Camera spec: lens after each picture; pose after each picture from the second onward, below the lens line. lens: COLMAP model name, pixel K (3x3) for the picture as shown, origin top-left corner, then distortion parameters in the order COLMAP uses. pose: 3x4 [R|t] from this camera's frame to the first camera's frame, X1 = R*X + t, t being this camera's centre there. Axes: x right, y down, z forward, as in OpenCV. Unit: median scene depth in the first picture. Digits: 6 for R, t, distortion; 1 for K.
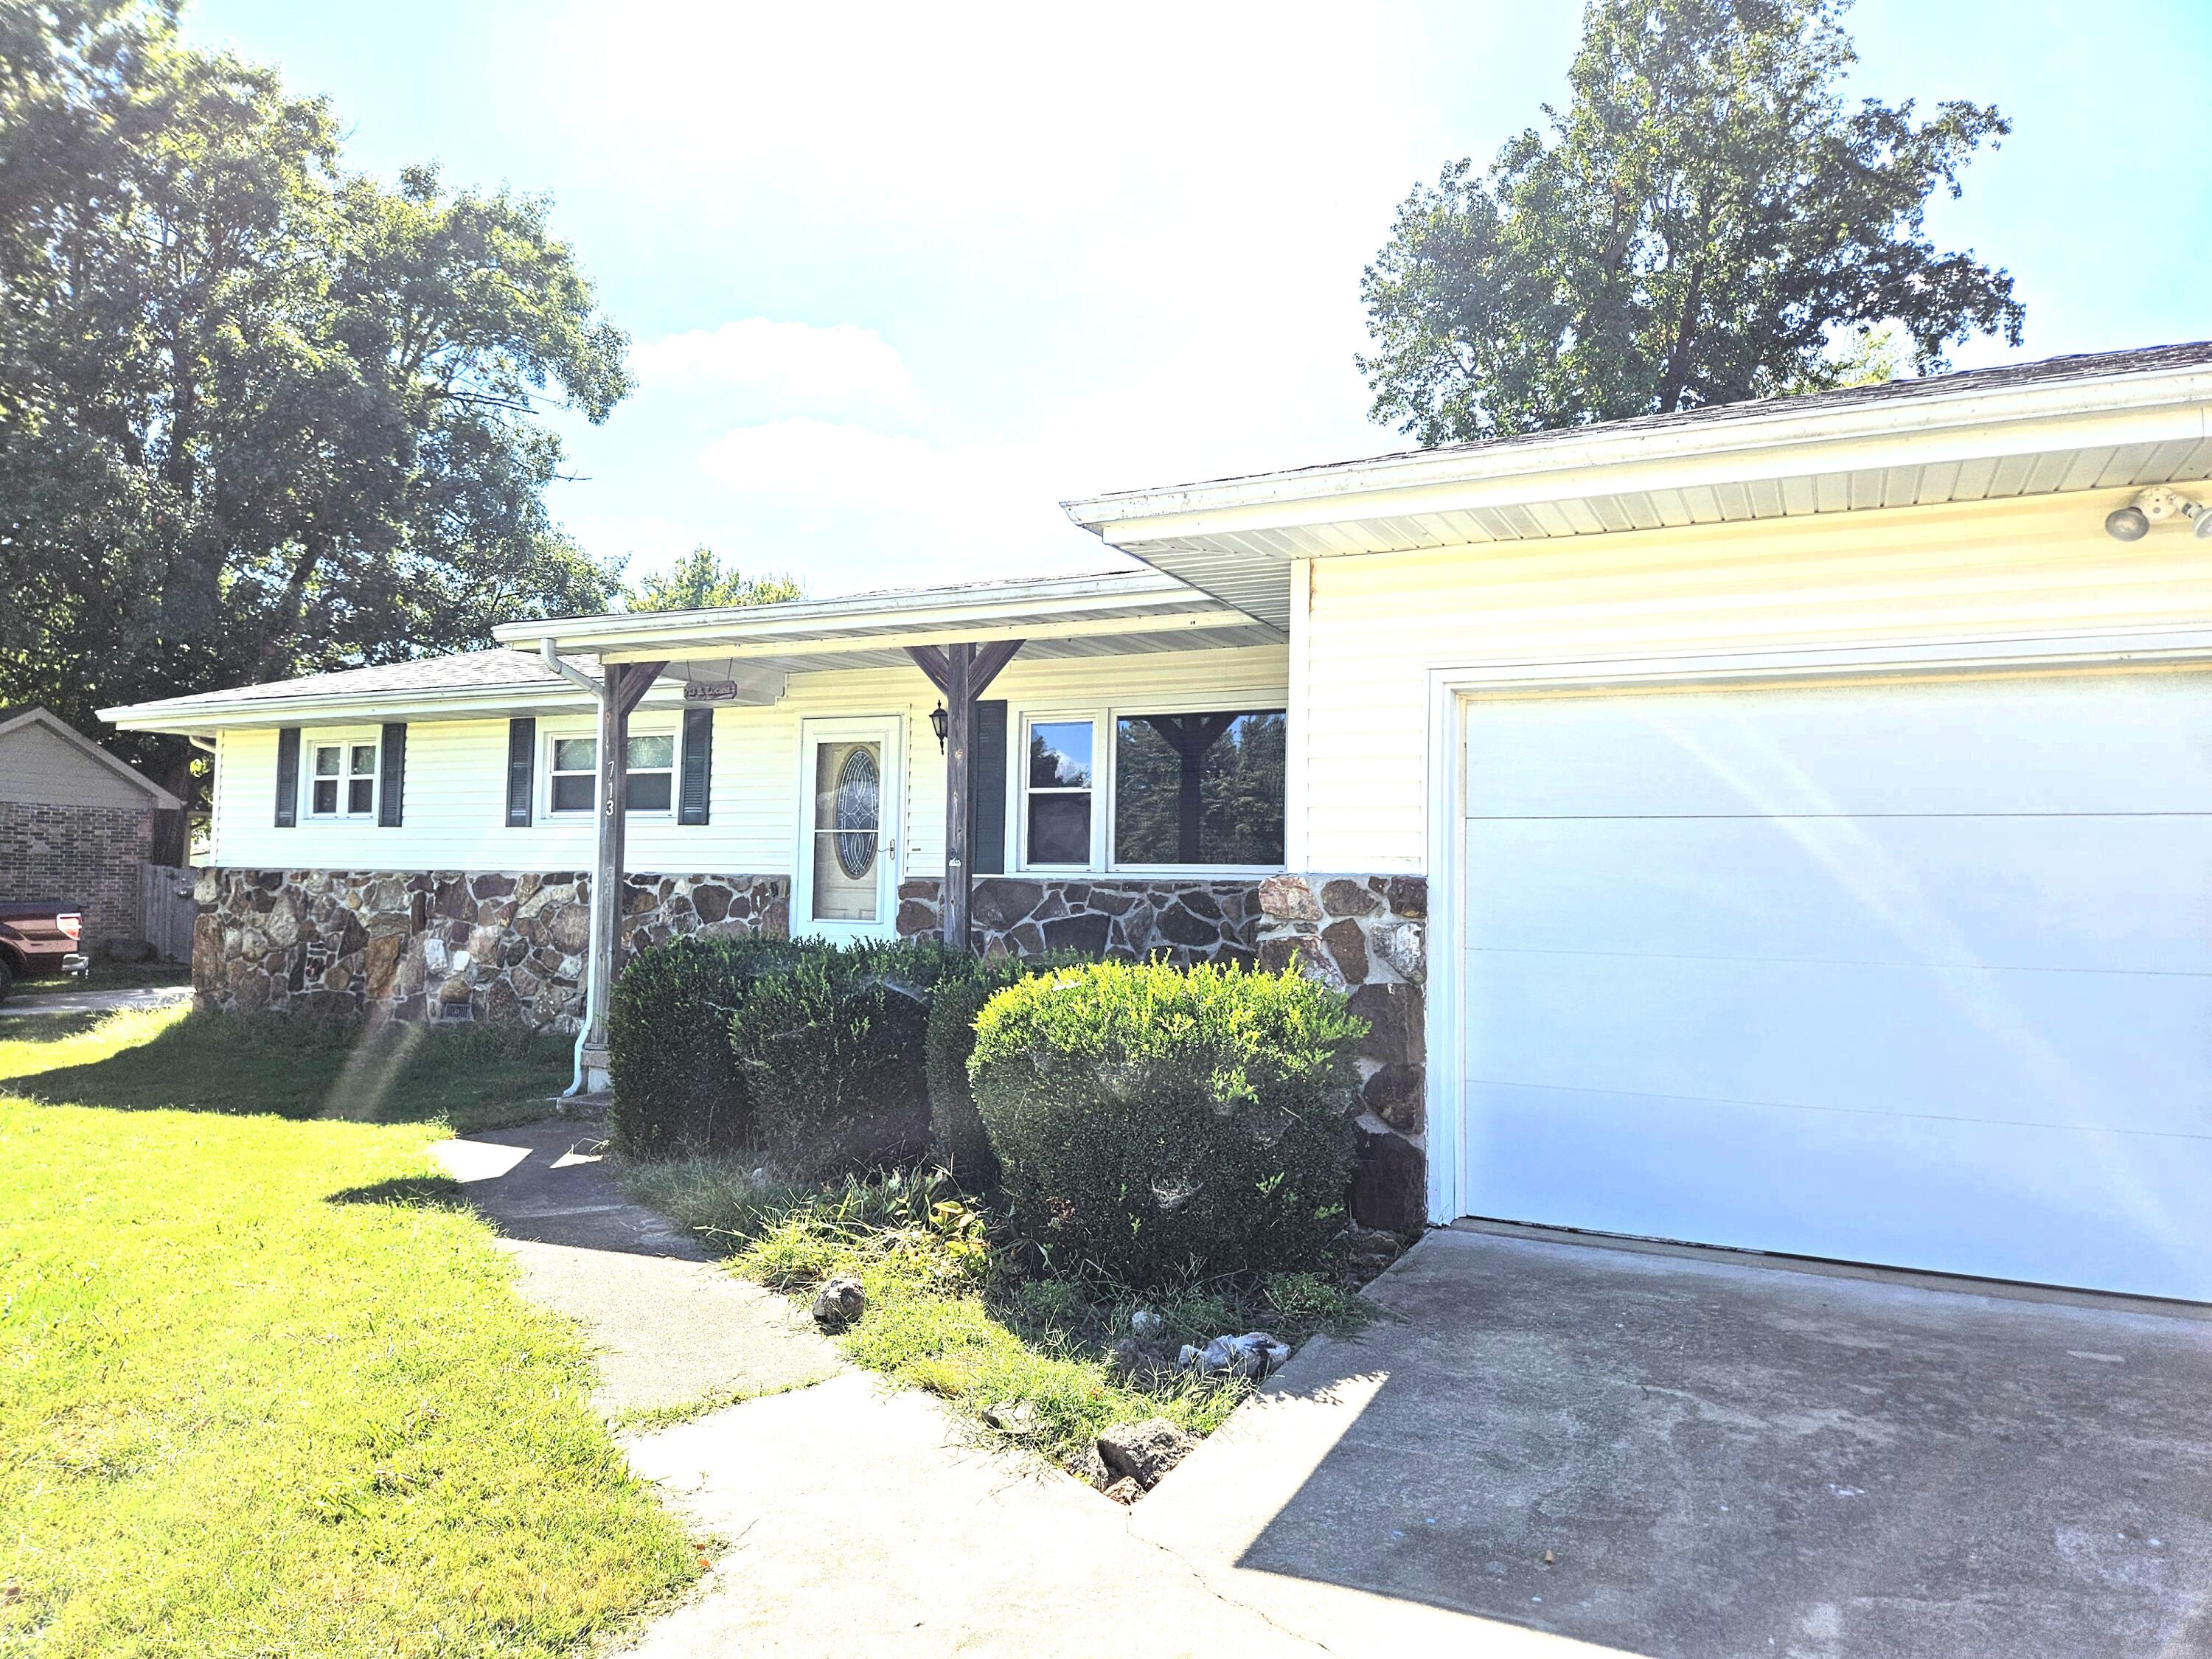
lens RADIAL K [[1446.9, 0, 1115.2], [0, 1446.9, 822.8], [0, 0, 1]] dist [0.091950, -0.097327]
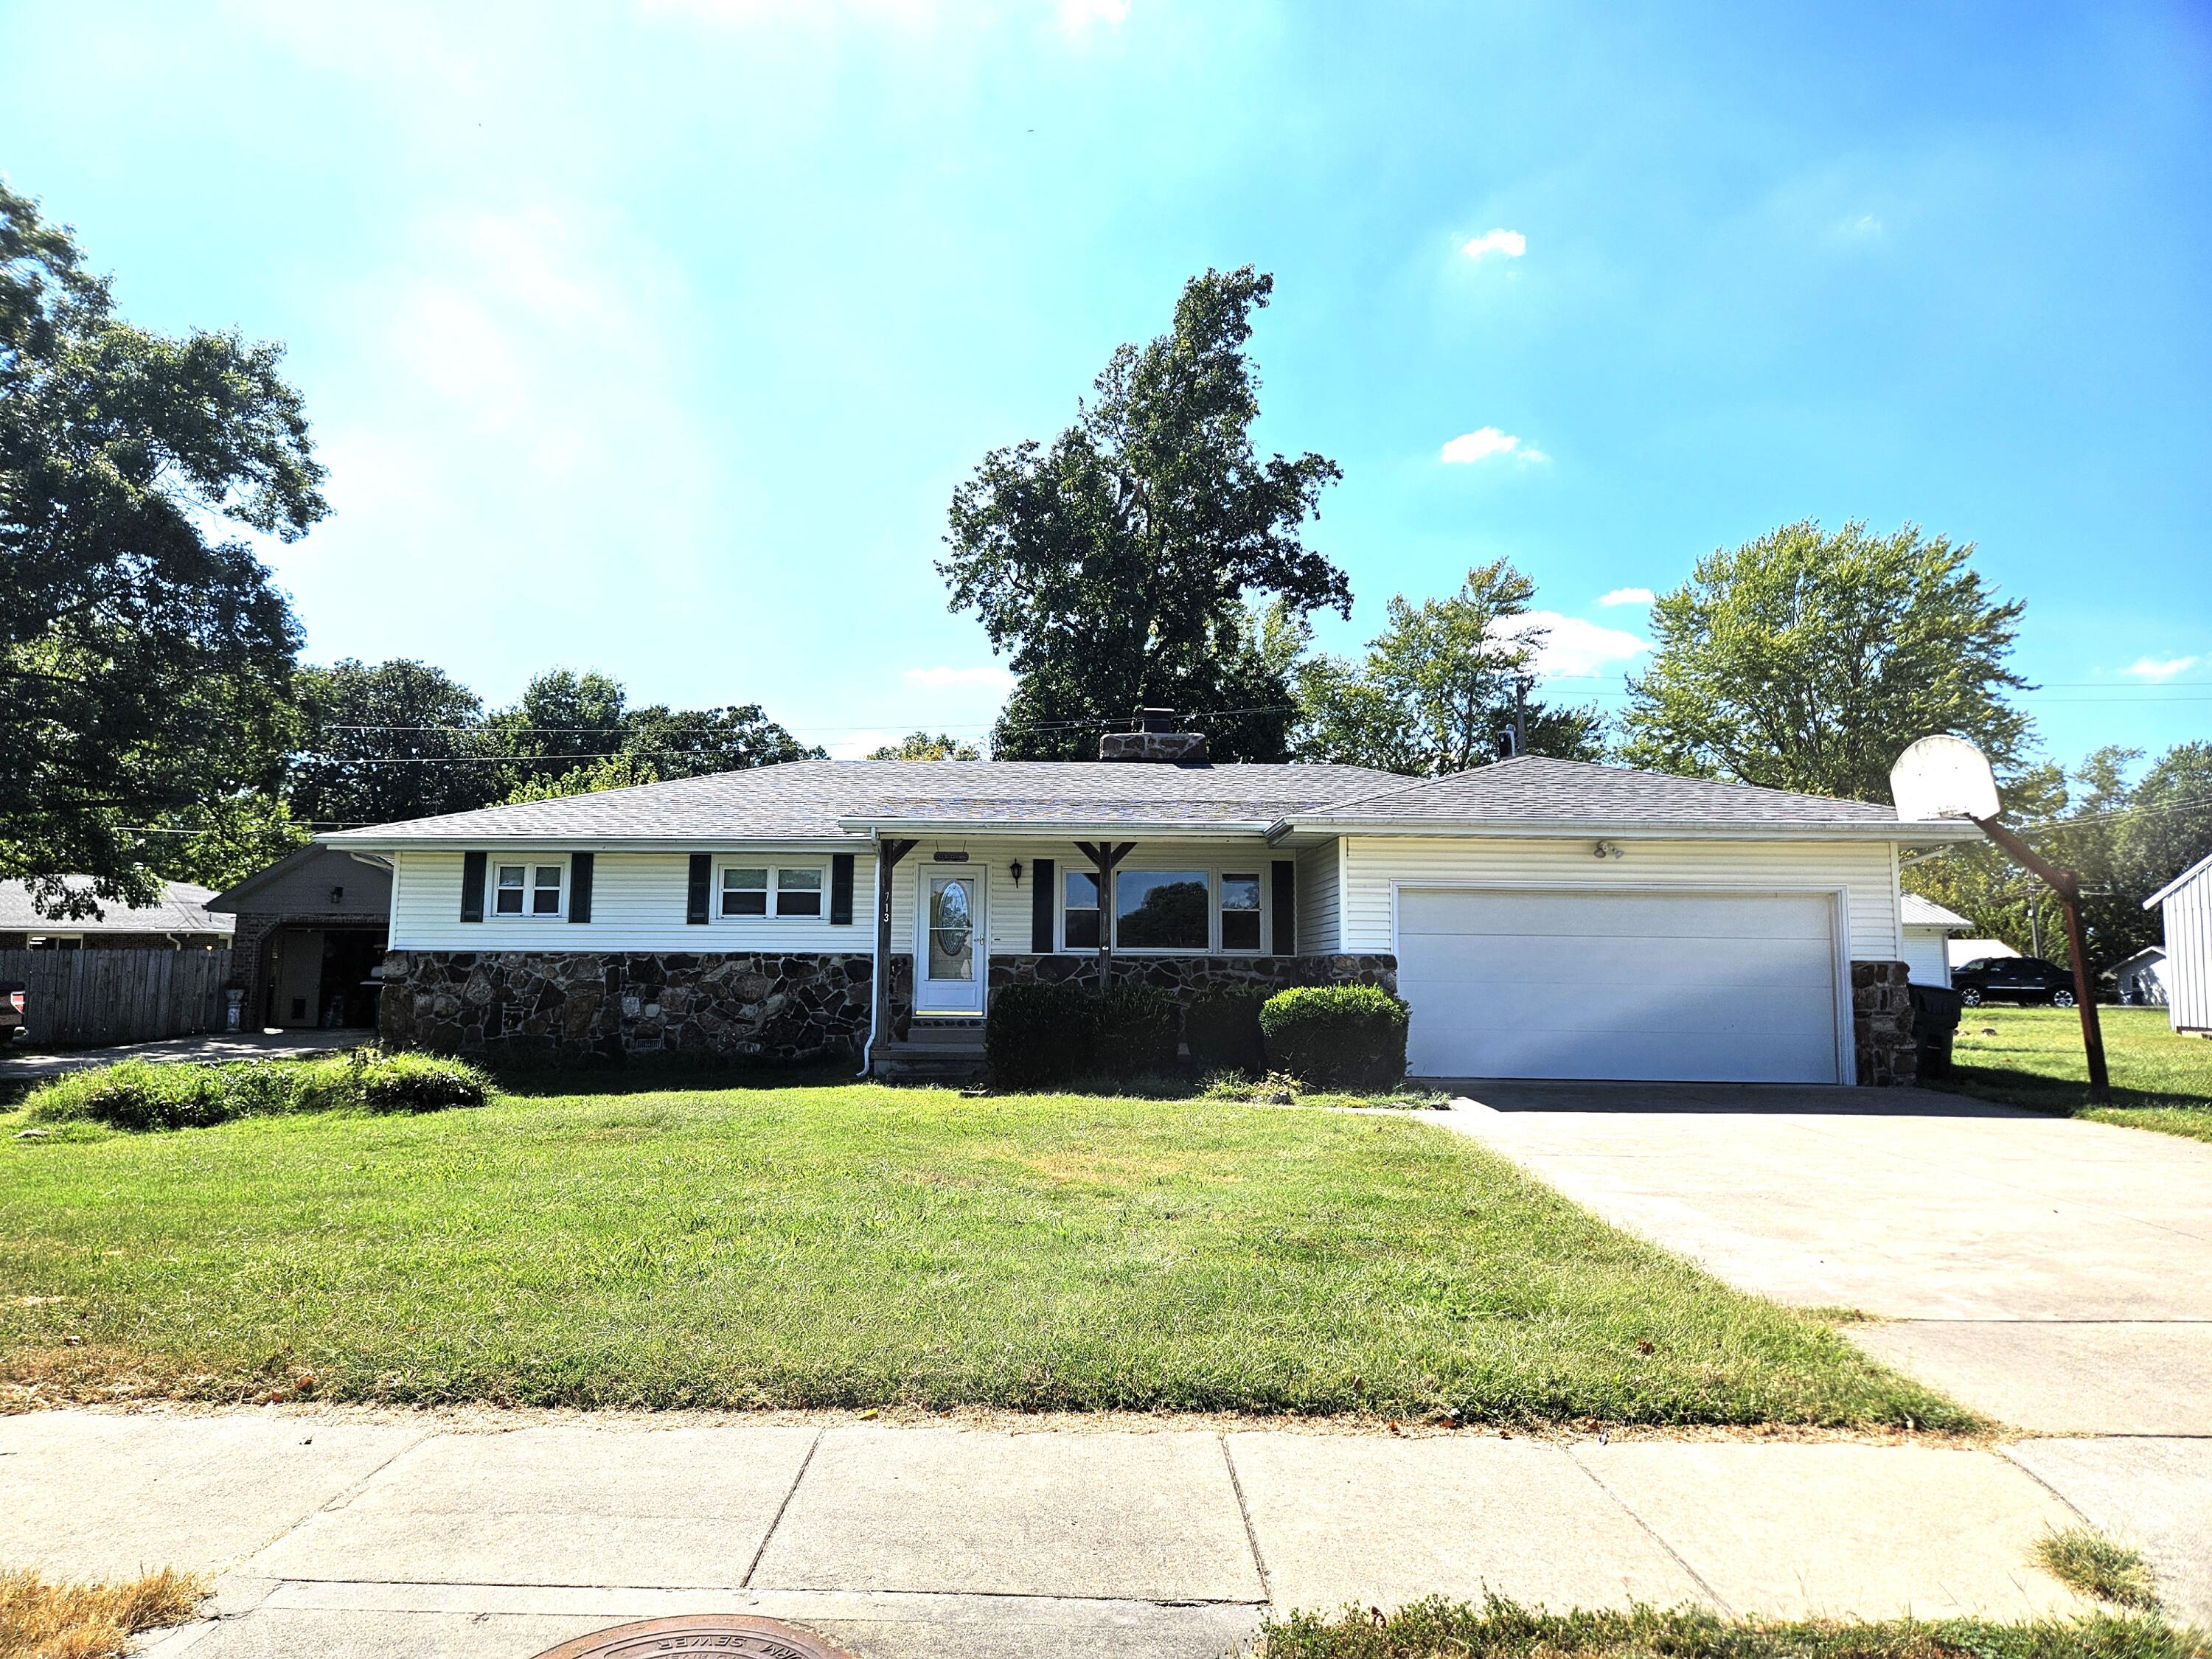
lens RADIAL K [[1446.9, 0, 1115.2], [0, 1446.9, 822.8], [0, 0, 1]] dist [0.091950, -0.097327]
pose [[0.887691, 0.038001, 0.458870, -0.680769], [-0.014949, 0.998442, -0.053767, -0.026434], [-0.460198, 0.040869, 0.886875, -0.560026]]
